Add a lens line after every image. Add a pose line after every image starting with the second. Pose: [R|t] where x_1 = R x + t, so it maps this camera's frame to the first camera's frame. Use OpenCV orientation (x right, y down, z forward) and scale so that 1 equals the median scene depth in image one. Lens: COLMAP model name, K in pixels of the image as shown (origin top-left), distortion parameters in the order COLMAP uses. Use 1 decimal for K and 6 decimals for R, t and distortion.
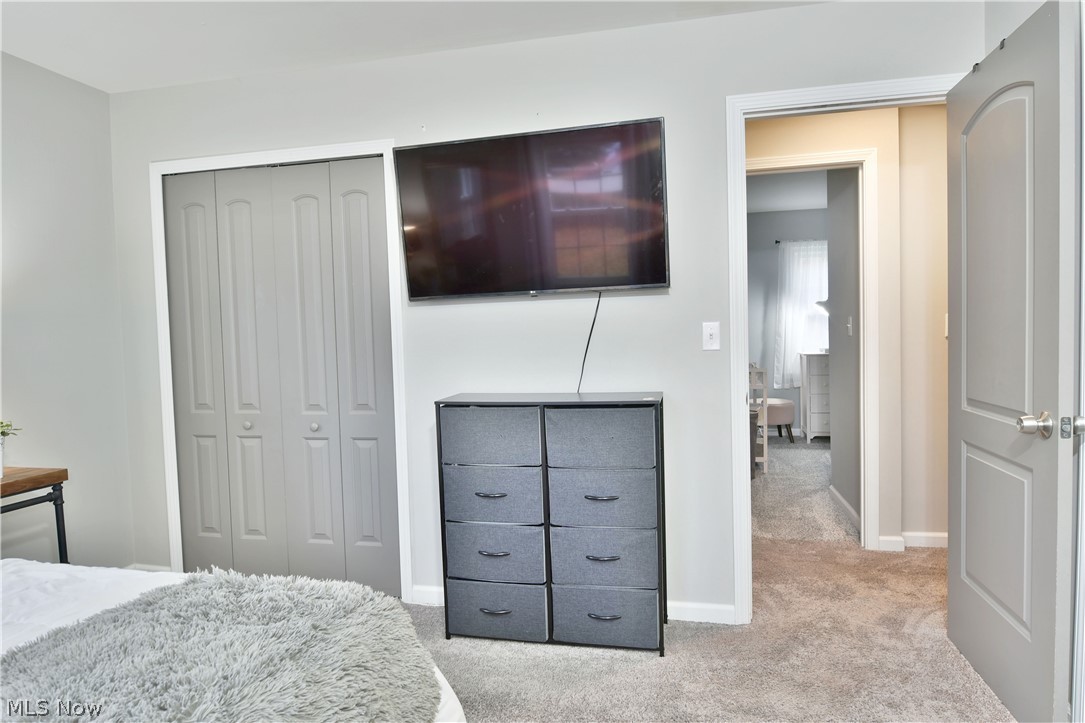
lens RADIAL K [[653.7, 0, 544.9], [0, 653.7, 363.8], [0, 0, 1]] dist [-0.016033, -0.002800]
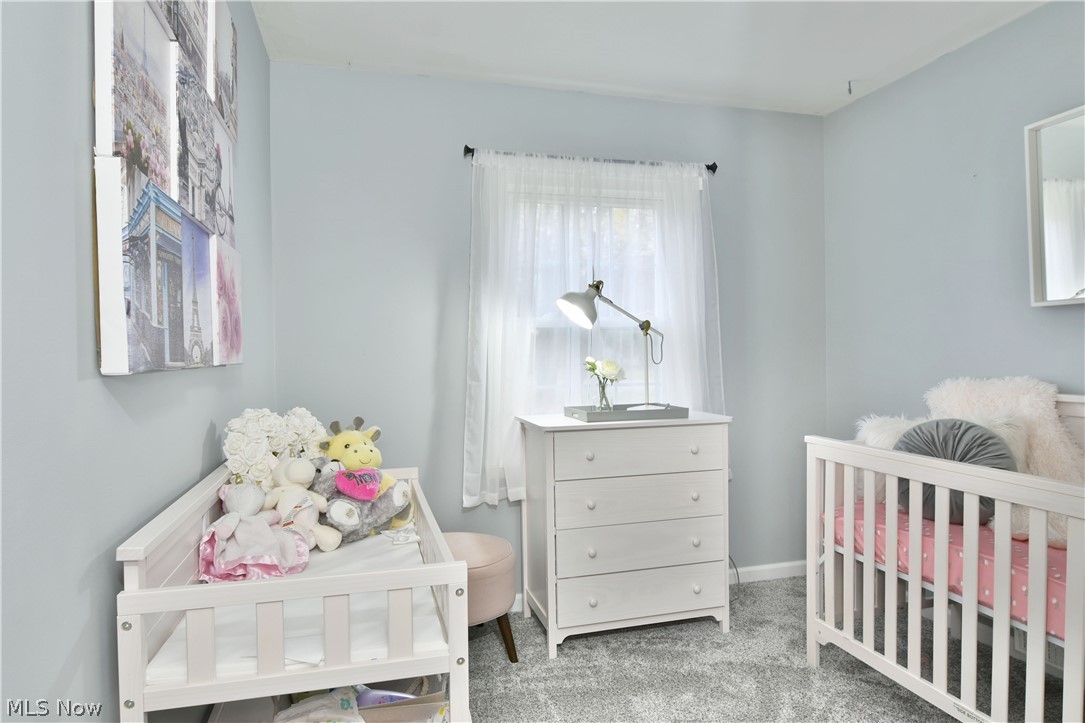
lens RADIAL K [[653.7, 0, 544.9], [0, 653.7, 363.8], [0, 0, 1]] dist [-0.016033, -0.002800]
pose [[0.880211, 0.009187, 0.474493, 0.203123], [0.008666, 0.999335, -0.035426, -0.035882], [-0.474503, 0.035294, 0.879546, 0.617861]]
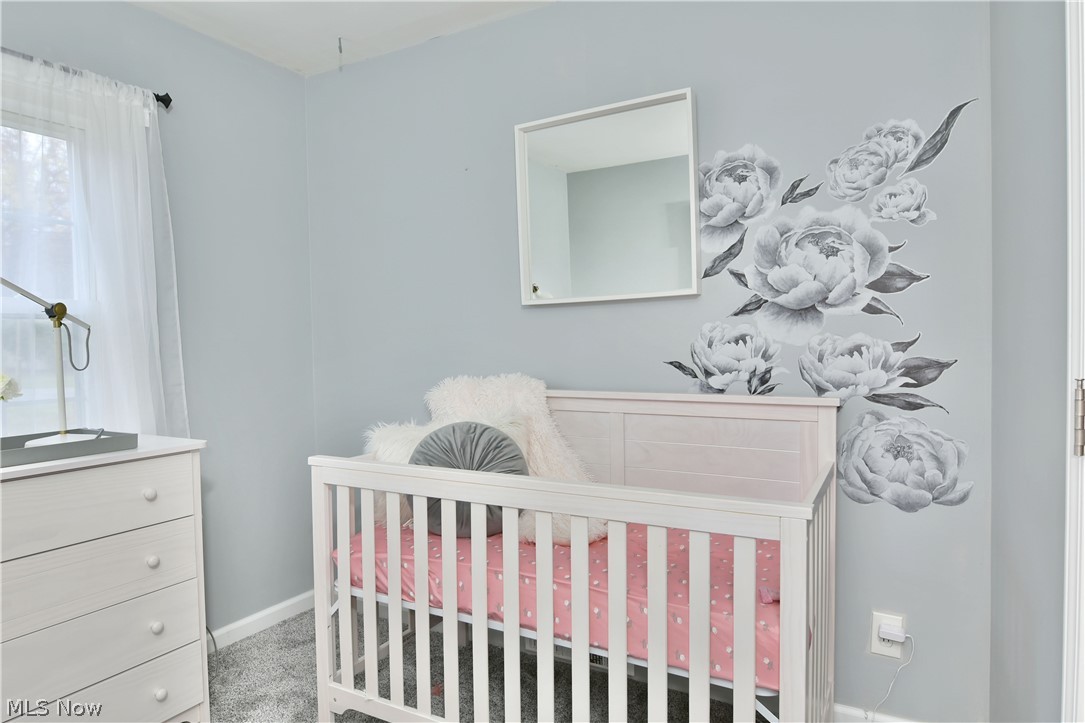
lens RADIAL K [[653.7, 0, 544.9], [0, 653.7, 363.8], [0, 0, 1]] dist [-0.016033, -0.002800]
pose [[0.273562, -0.005077, 0.961841, 0.255639], [0.050787, 0.998667, -0.009173, -0.040269], [-0.960513, 0.051359, 0.273455, 0.688512]]
